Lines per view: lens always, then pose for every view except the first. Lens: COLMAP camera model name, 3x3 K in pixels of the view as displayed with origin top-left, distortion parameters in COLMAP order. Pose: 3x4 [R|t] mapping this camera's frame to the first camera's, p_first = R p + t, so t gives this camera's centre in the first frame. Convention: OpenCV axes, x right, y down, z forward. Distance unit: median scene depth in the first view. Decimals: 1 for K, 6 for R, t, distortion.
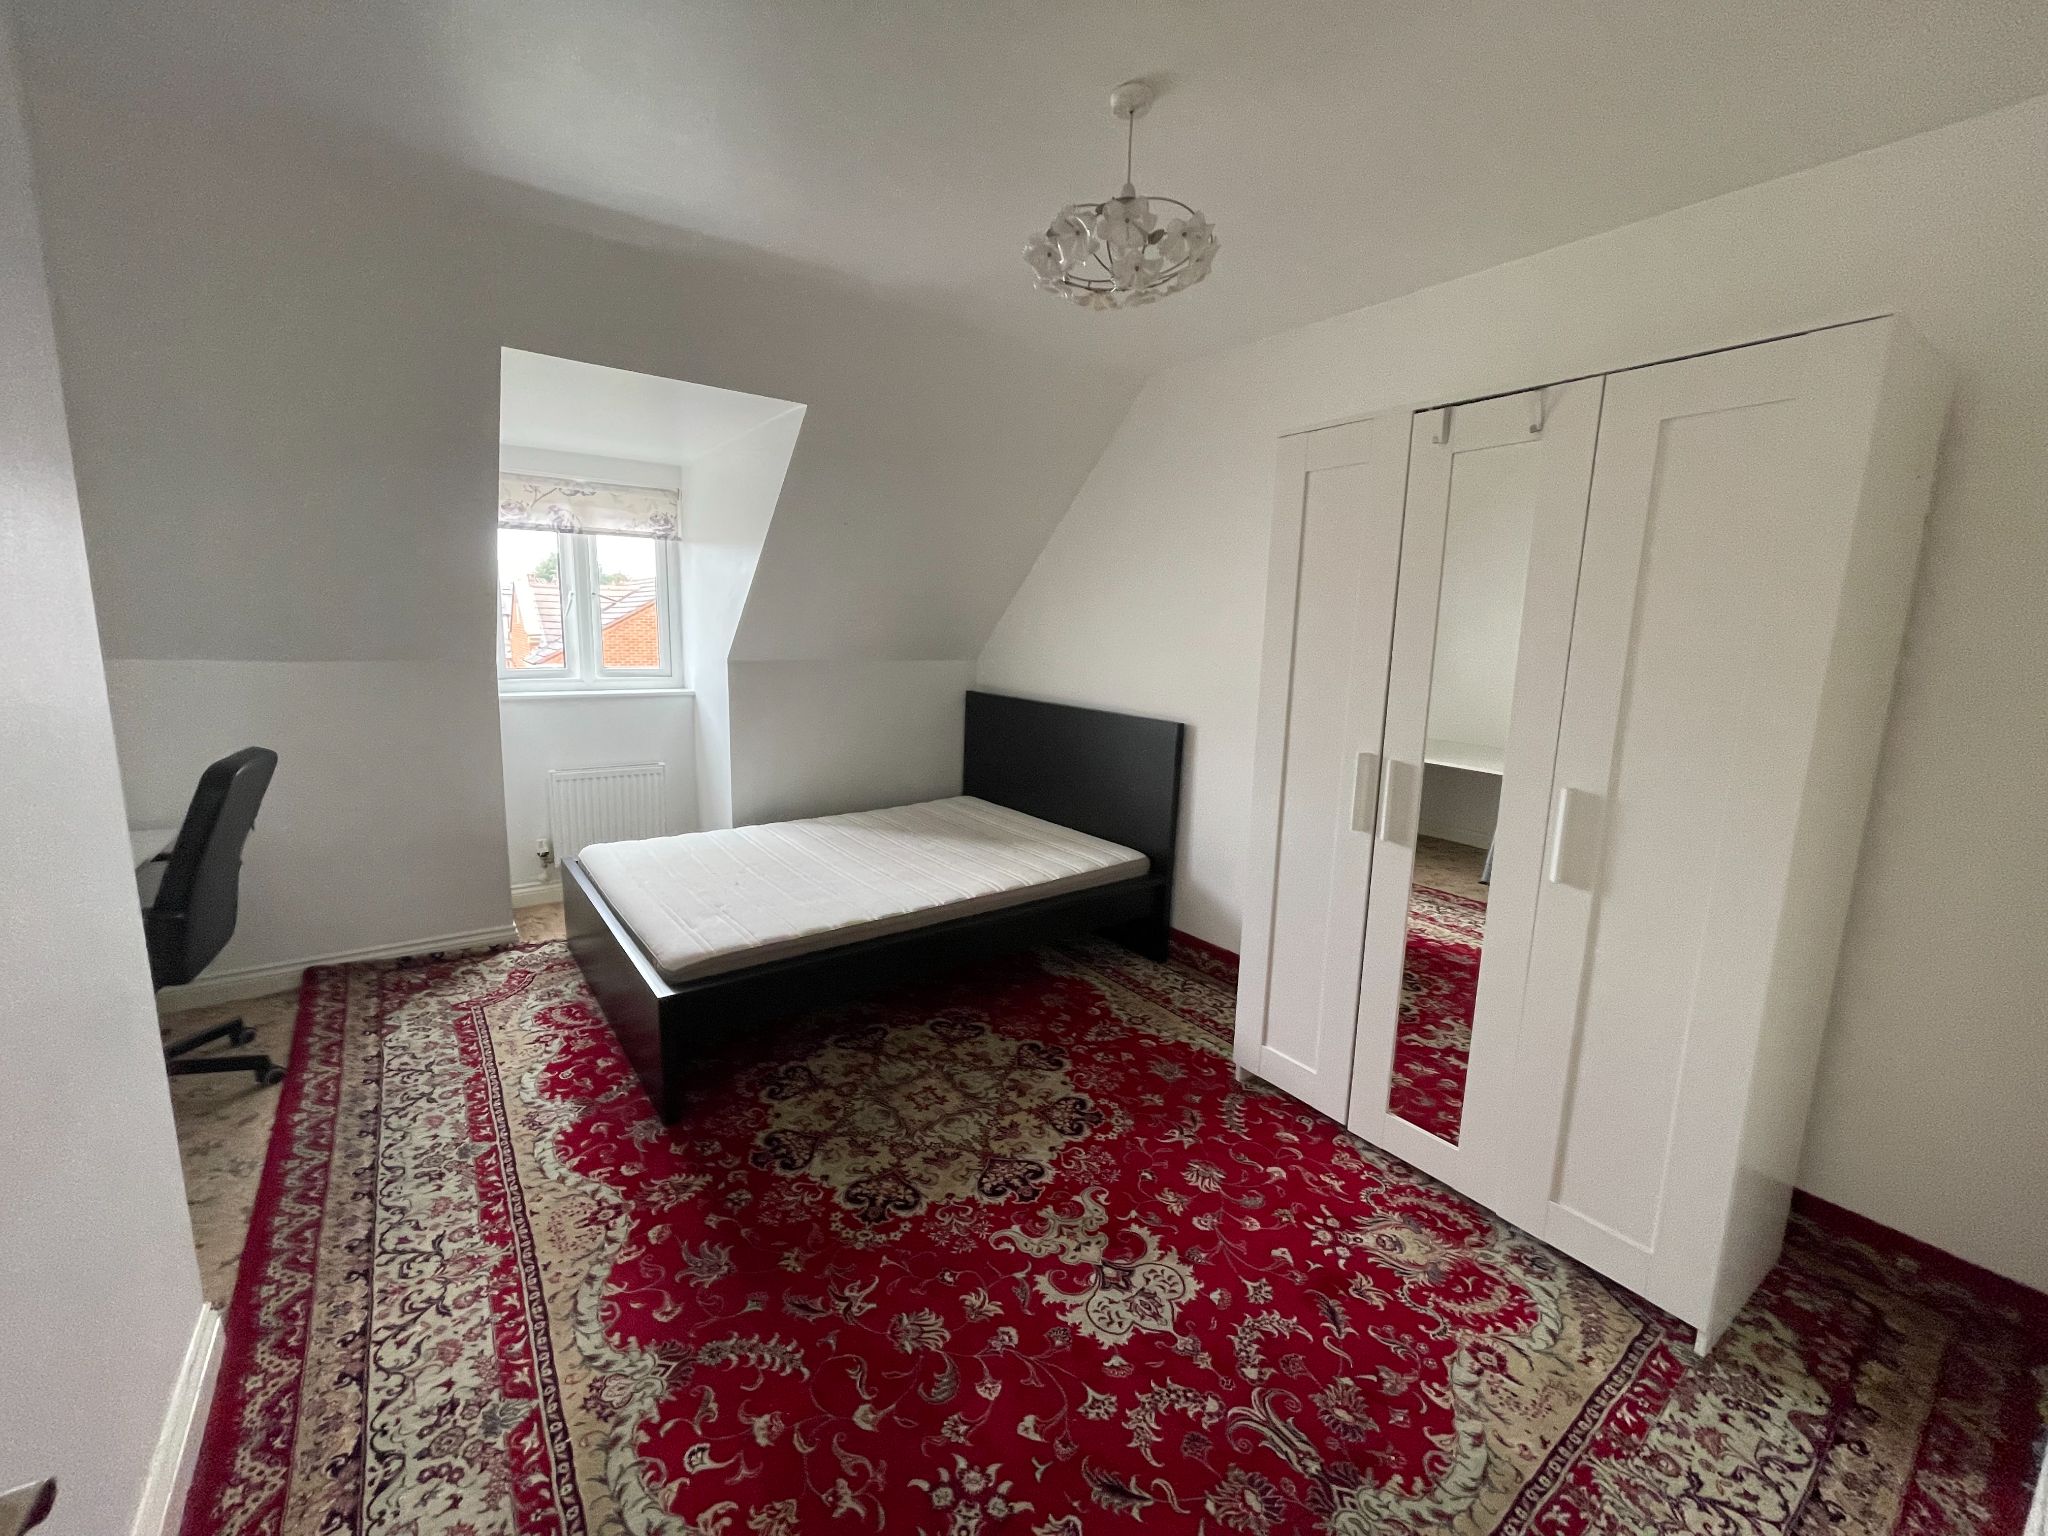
lens RADIAL K [[829.7, 0, 1008.4], [0, 829.7, 761.4], [0, 0, 1]] dist [-0.001353, 0.005211]
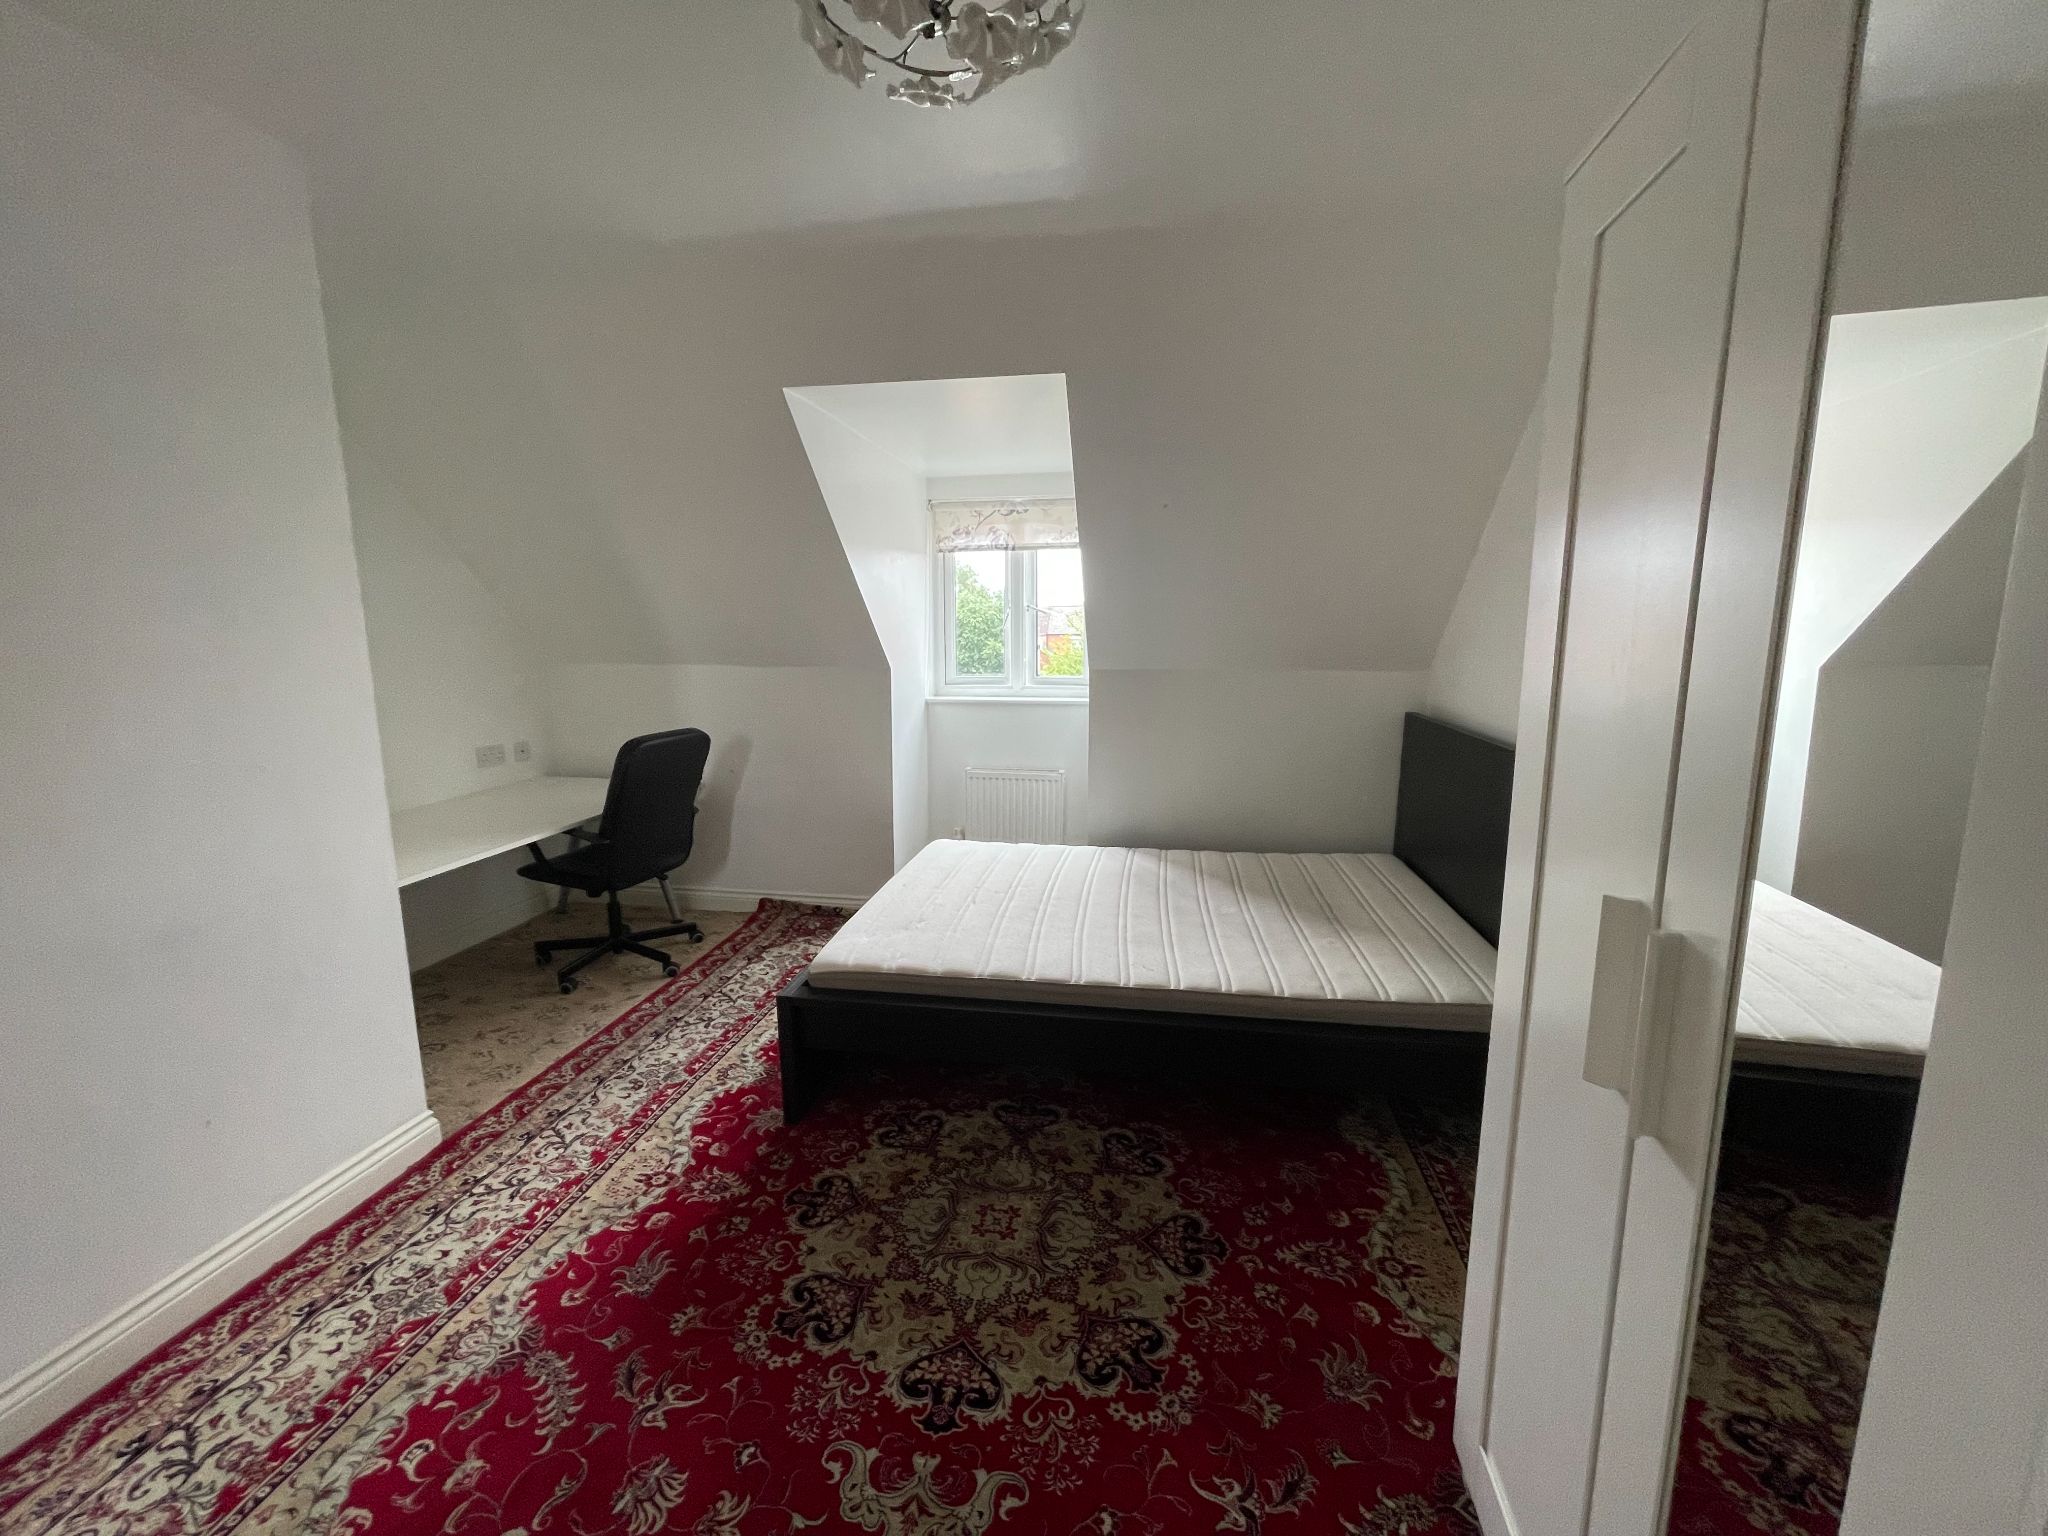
lens RADIAL K [[829.7, 0, 1008.4], [0, 829.7, 761.4], [0, 0, 1]] dist [-0.001353, 0.005211]
pose [[0.693081, 0.087195, -0.715567, 0.450602], [-0.098922, 0.994771, 0.025405, -0.051707], [0.714040, 0.053178, 0.698082, 0.448865]]
